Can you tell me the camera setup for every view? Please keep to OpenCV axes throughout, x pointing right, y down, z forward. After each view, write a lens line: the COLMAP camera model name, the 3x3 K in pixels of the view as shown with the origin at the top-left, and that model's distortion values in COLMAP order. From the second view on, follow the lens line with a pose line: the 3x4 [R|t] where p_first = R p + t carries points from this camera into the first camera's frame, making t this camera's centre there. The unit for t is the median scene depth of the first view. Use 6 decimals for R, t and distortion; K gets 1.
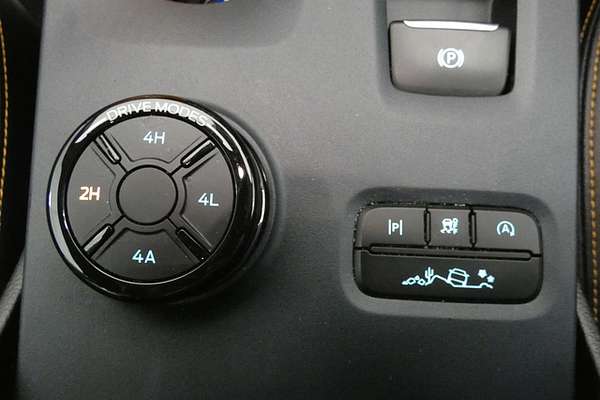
lens RADIAL K [[321.6, 0, 300.4], [0, 321.6, 199.2], [0, 0, 1]] dist [-0.003683, -0.001609]
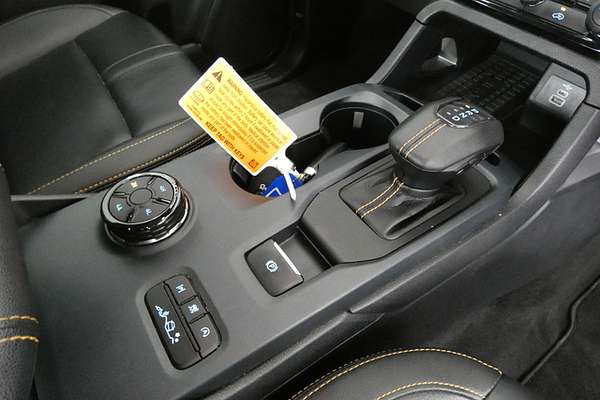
lens RADIAL K [[321.6, 0, 300.4], [0, 321.6, 199.2], [0, 0, 1]] dist [-0.003683, -0.001609]
pose [[0.623974, 0.607390, -0.491665, 1.466744], [-0.779644, 0.526565, -0.338946, -0.119543], [0.053021, 0.594817, 0.802111, -0.990616]]
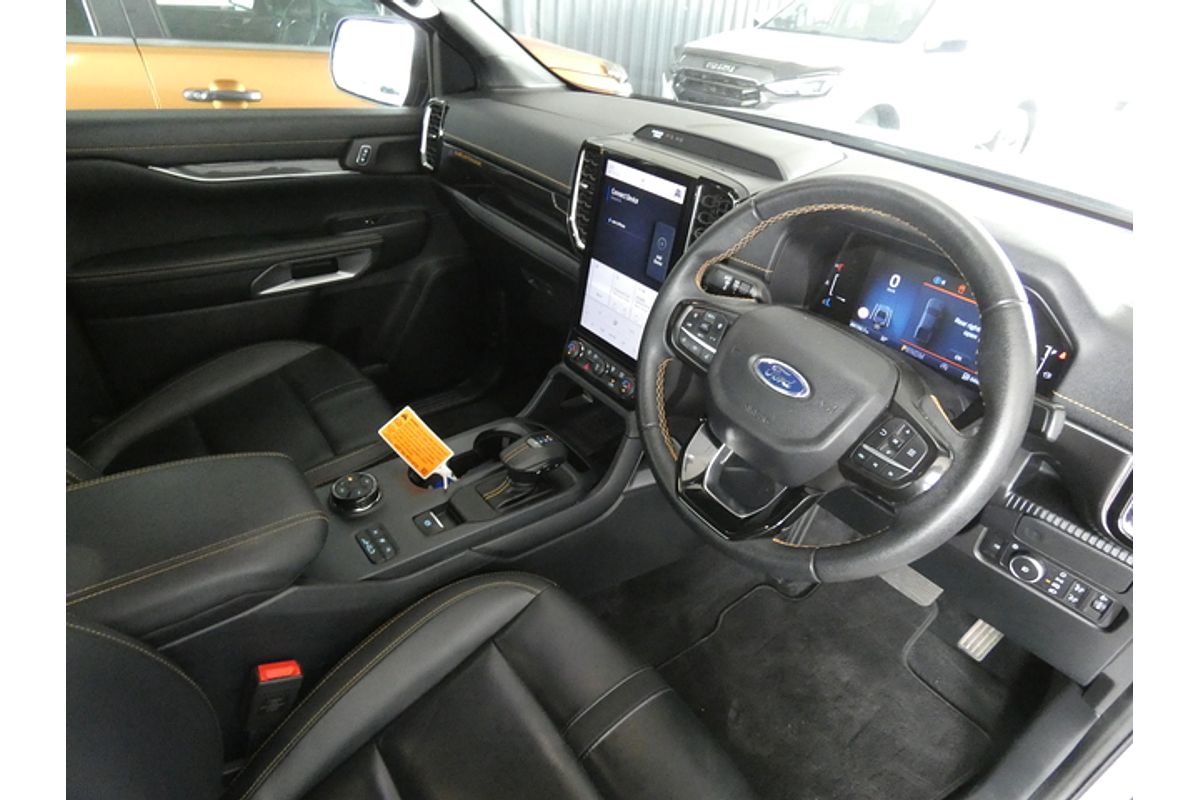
lens RADIAL K [[647.1, 0, 608.6], [0, 647.1, 404.6], [0, 0, 1]] dist [-0.022978, -0.000345]
pose [[0.667780, 0.441408, -0.599357, 6.072942], [-0.744358, 0.395524, -0.538044, 1.541293], [-0.000437, 0.805431, 0.592689, -4.764169]]
